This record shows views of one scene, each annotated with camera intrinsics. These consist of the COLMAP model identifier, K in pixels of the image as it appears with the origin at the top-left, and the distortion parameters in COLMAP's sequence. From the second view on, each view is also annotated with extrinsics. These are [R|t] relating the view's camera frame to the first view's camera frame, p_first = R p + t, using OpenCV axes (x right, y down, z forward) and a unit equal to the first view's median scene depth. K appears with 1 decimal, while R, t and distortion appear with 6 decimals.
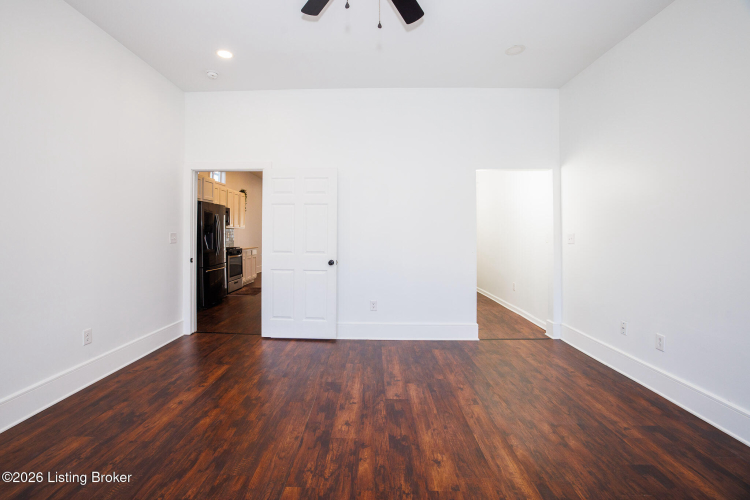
lens RADIAL K [[336.4, 0, 367.1], [0, 336.4, 236.0], [0, 0, 1]] dist [-0.051970, 0.020097]
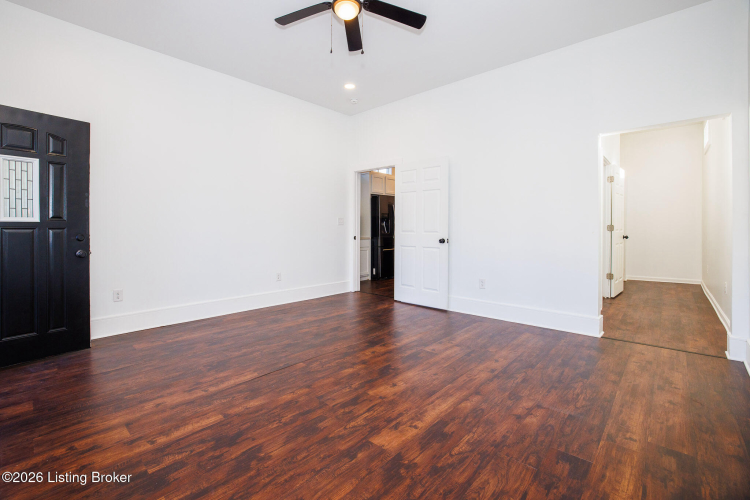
lens RADIAL K [[336.4, 0, 367.1], [0, 336.4, 236.0], [0, 0, 1]] dist [-0.051970, 0.020097]
pose [[0.750378, 0.011980, -0.660900, 0.650824], [-0.000136, 0.999839, 0.017970, 0.062024], [0.661009, -0.013394, 0.750259, -0.013569]]
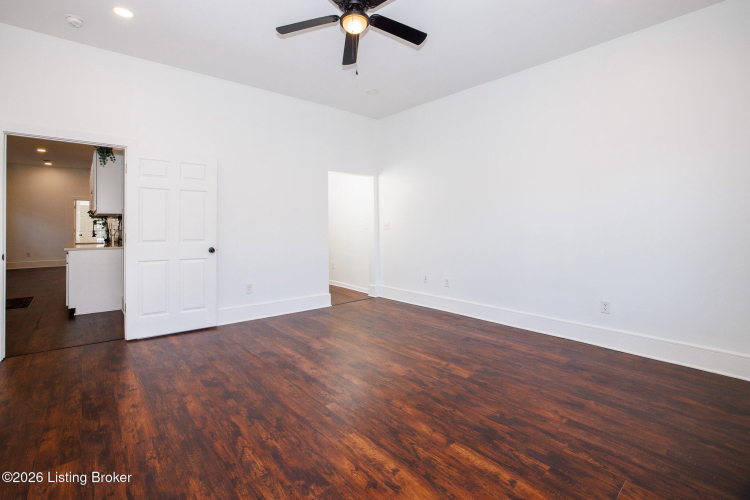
lens RADIAL K [[336.4, 0, 367.1], [0, 336.4, 236.0], [0, 0, 1]] dist [-0.051970, 0.020097]
pose [[0.751594, -0.021196, 0.659286, -0.598504], [0.006387, 0.999671, 0.024858, 0.021723], [-0.659595, -0.014472, 0.751482, -0.075839]]
